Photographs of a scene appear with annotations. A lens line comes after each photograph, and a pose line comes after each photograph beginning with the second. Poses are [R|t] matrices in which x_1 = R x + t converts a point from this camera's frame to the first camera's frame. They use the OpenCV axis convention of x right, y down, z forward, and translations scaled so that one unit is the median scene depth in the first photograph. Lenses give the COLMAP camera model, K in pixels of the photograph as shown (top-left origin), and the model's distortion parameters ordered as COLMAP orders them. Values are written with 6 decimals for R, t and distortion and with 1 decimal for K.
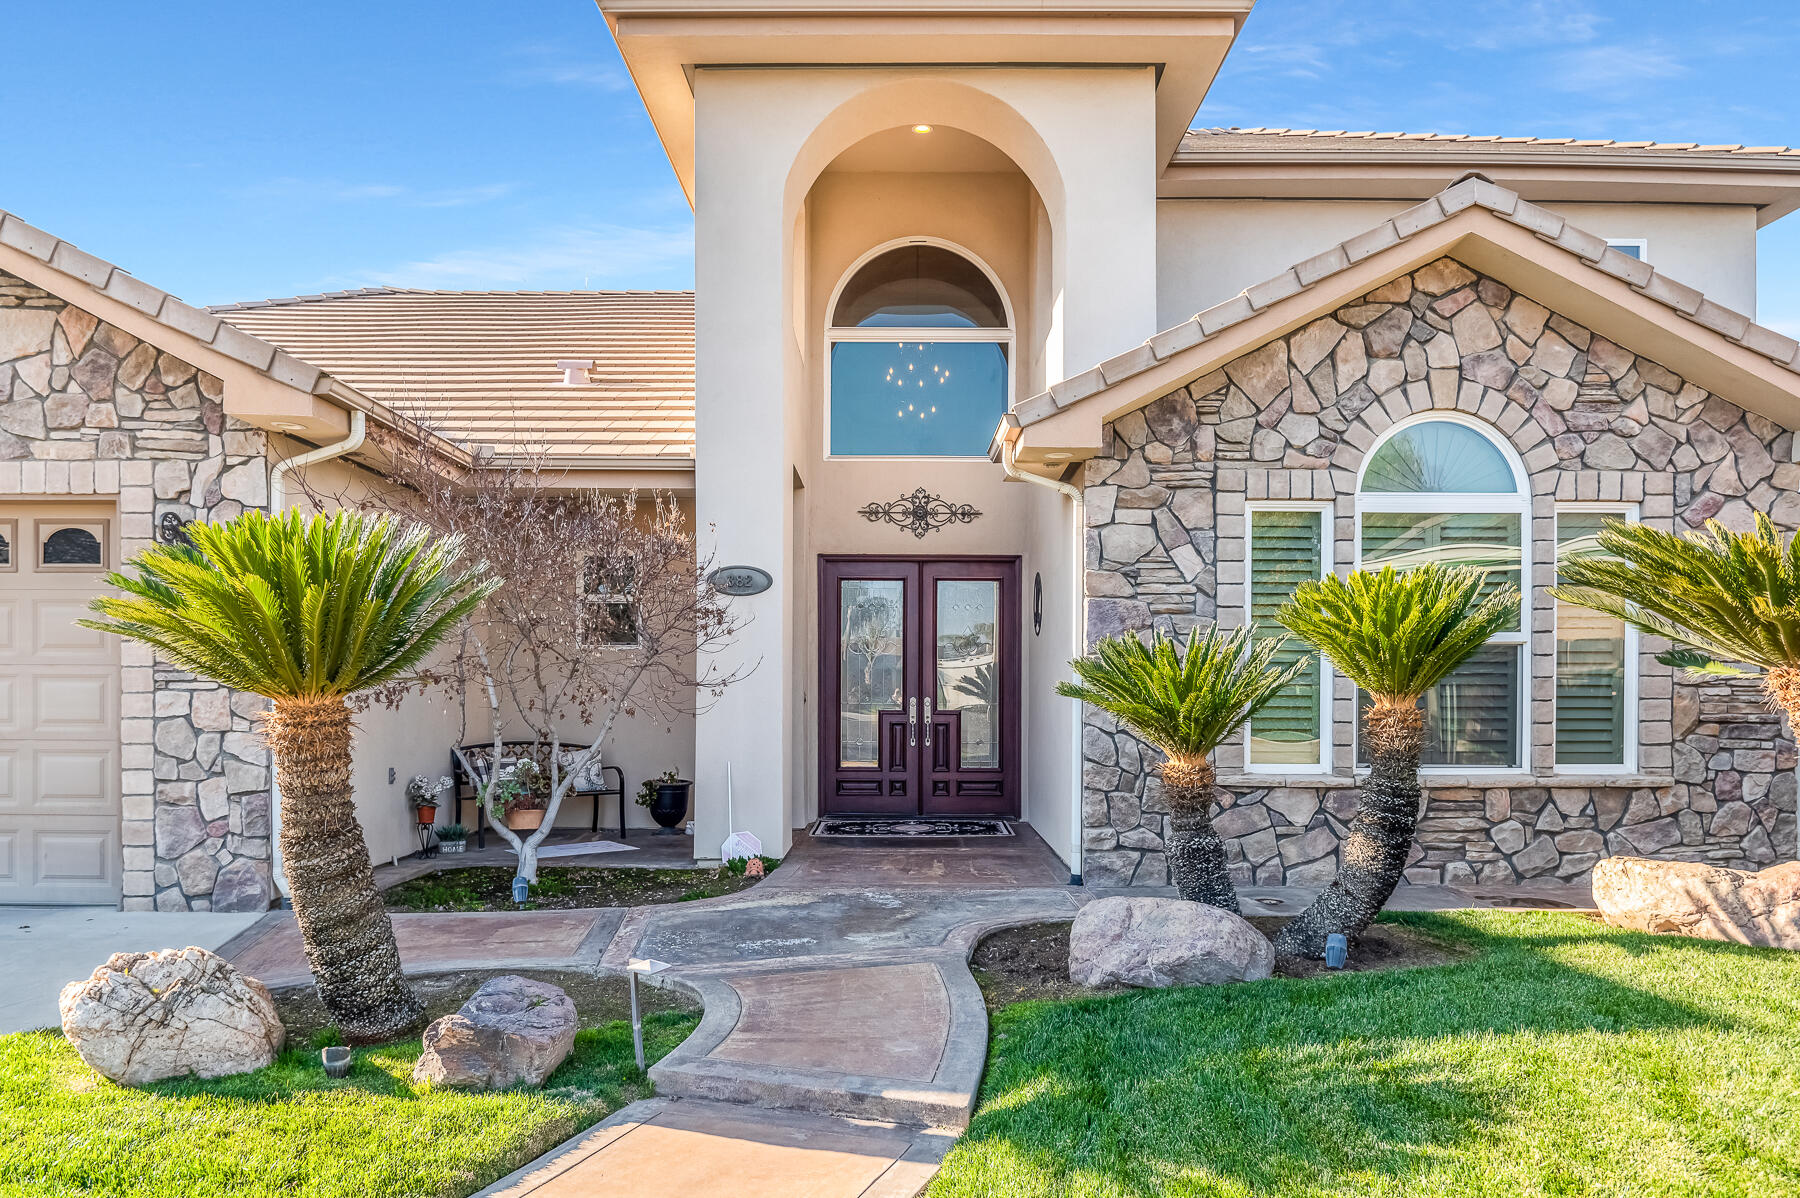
lens RADIAL K [[1189.0, 0, 913.4], [0, 1189.0, 607.2], [0, 0, 1]] dist [-0.023341, 0.009120]
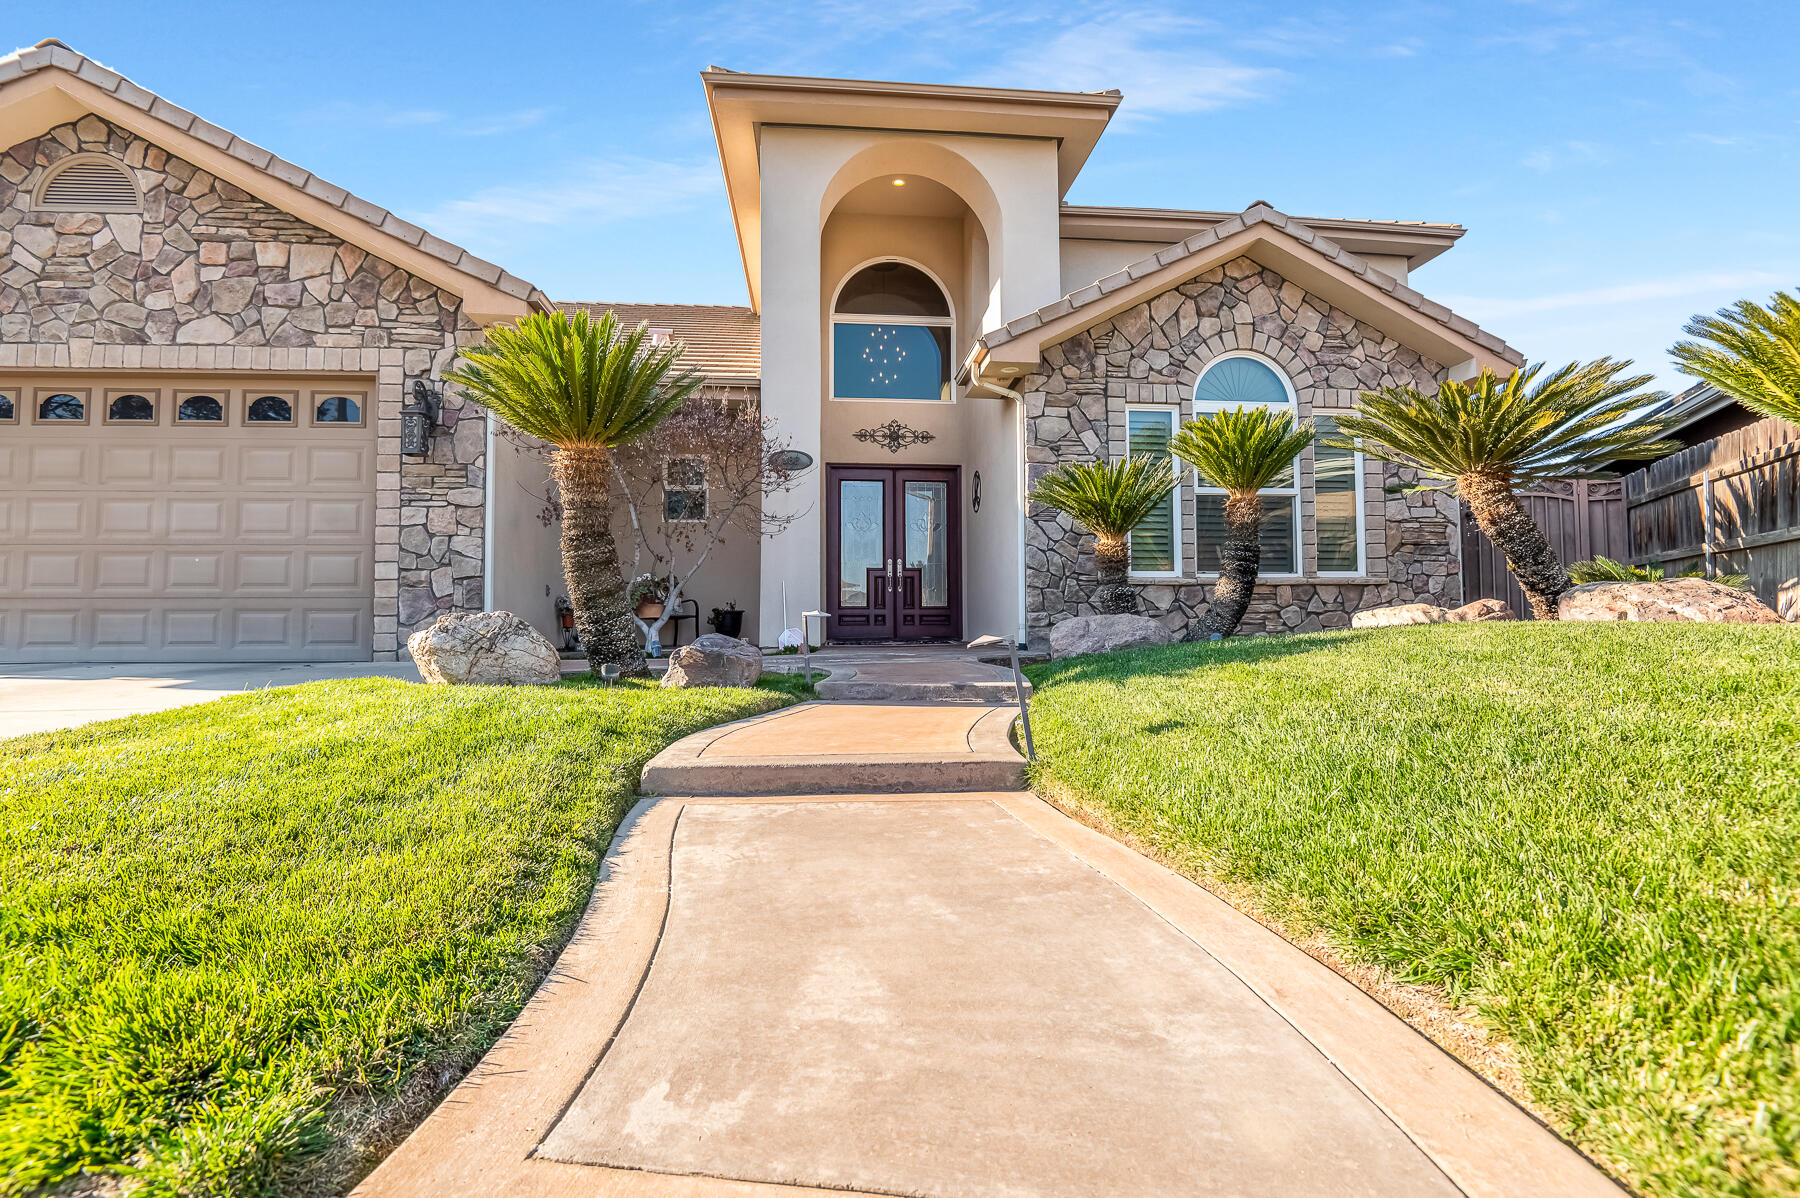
lens RADIAL K [[827.5, 0, 907.7], [0, 827.5, 533.2], [0, 0, 1]] dist [-0.012616, -0.004368]
pose [[0.994715, 0.002145, 0.102652, -0.119068], [0.003500, 0.998492, -0.054777, 0.141778], [-0.102615, 0.054847, 0.993208, -0.047293]]
